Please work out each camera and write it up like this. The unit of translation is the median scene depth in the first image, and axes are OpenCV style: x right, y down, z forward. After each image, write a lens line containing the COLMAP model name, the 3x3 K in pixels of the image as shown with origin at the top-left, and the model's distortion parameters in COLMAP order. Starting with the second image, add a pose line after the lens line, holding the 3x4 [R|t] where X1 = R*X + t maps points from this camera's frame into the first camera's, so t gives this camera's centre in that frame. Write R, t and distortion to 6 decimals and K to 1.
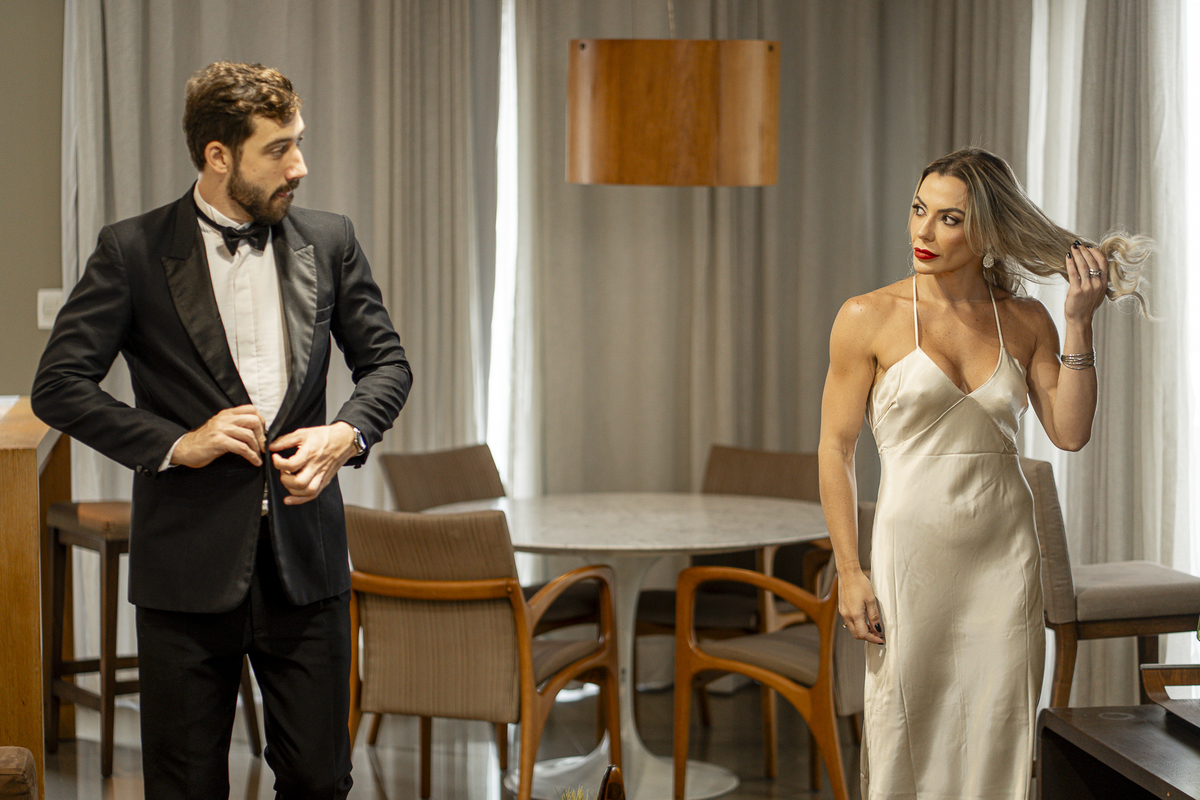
lens RADIAL K [[2953.5, 0, 599.9], [0, 2953.5, 401.0], [0, 0, 1]] dist [-0.028559, 0.000000]
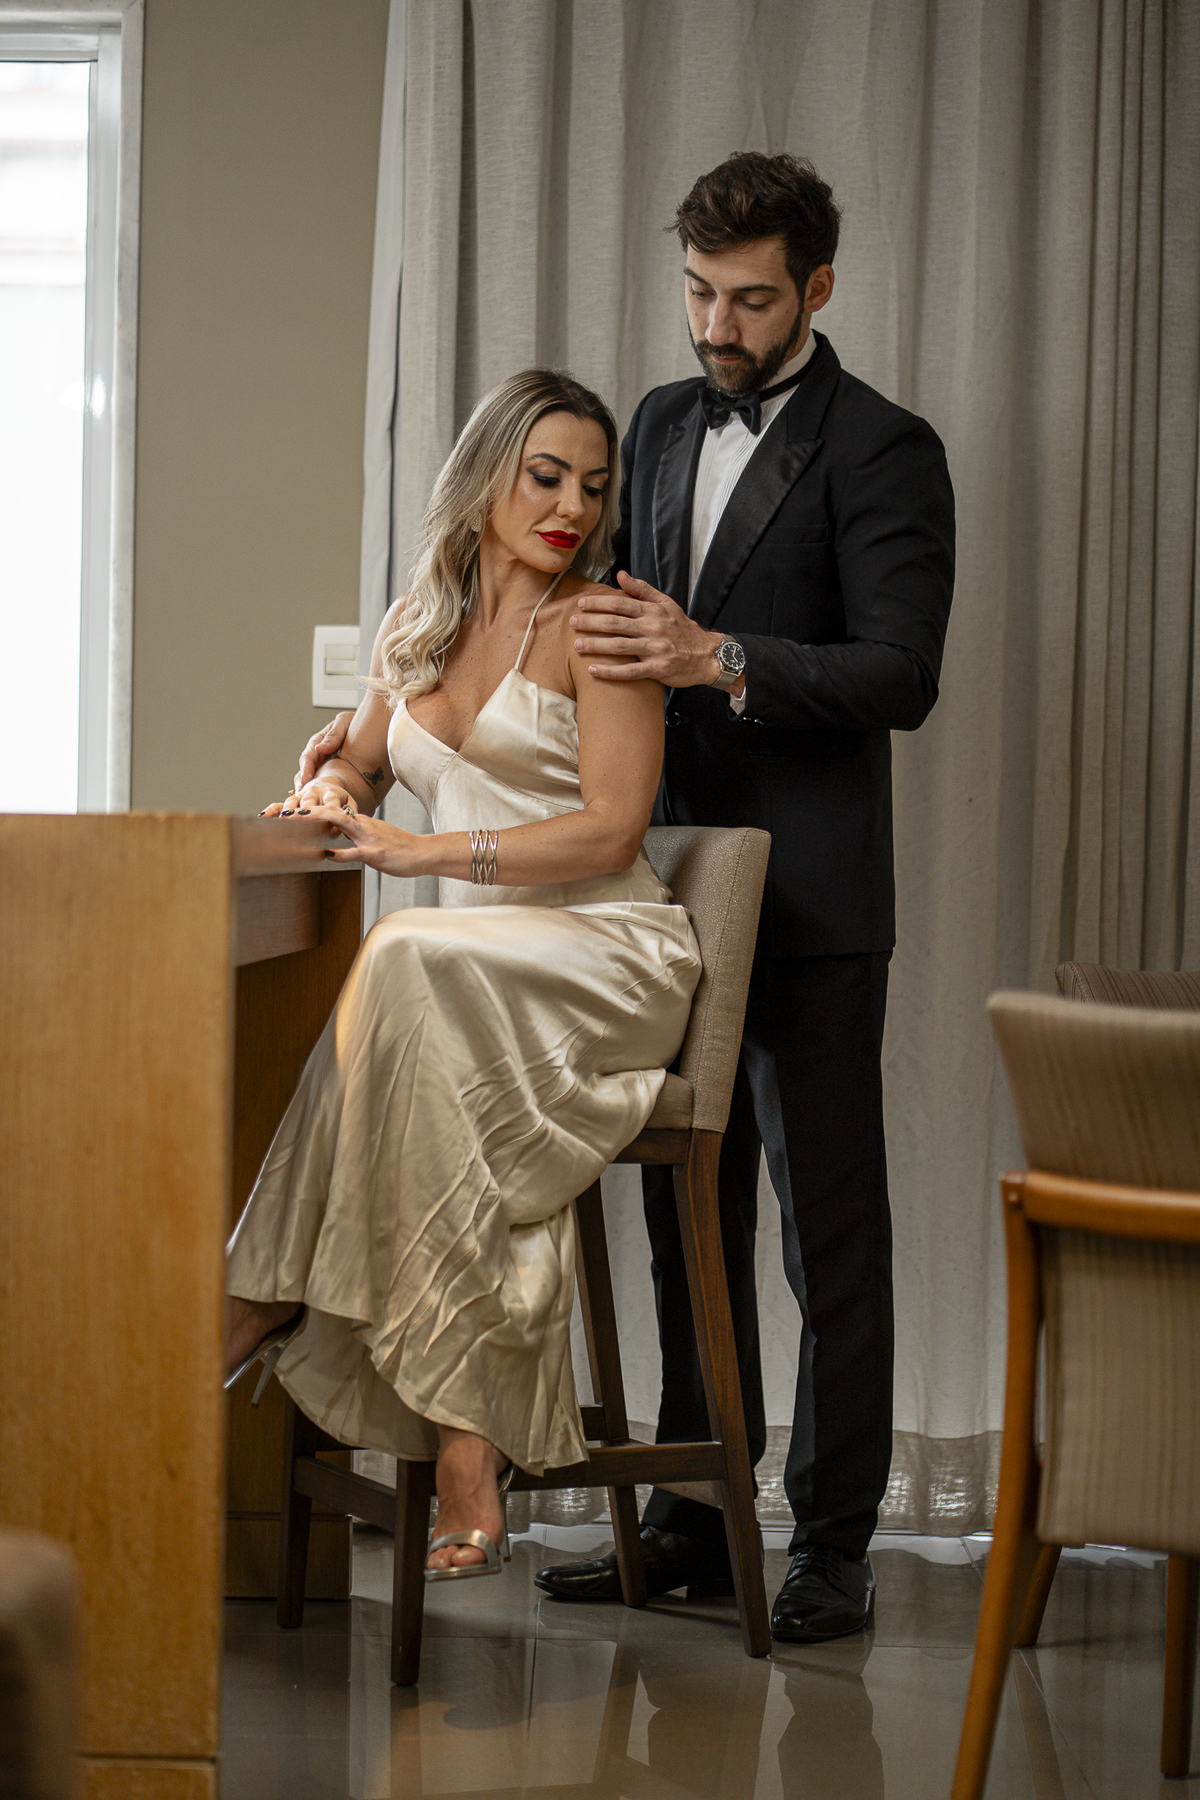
lens RADIAL K [[4430.2, 0, 601.0], [0, 4430.2, 899.1], [0, 0, 1]] dist [-0.028559, 0.000000]
pose [[0.988546, 0.019784, -0.149620, -0.046699], [-0.029339, 0.997649, -0.061927, 0.052454], [0.148043, 0.065607, 0.986802, 0.367124]]
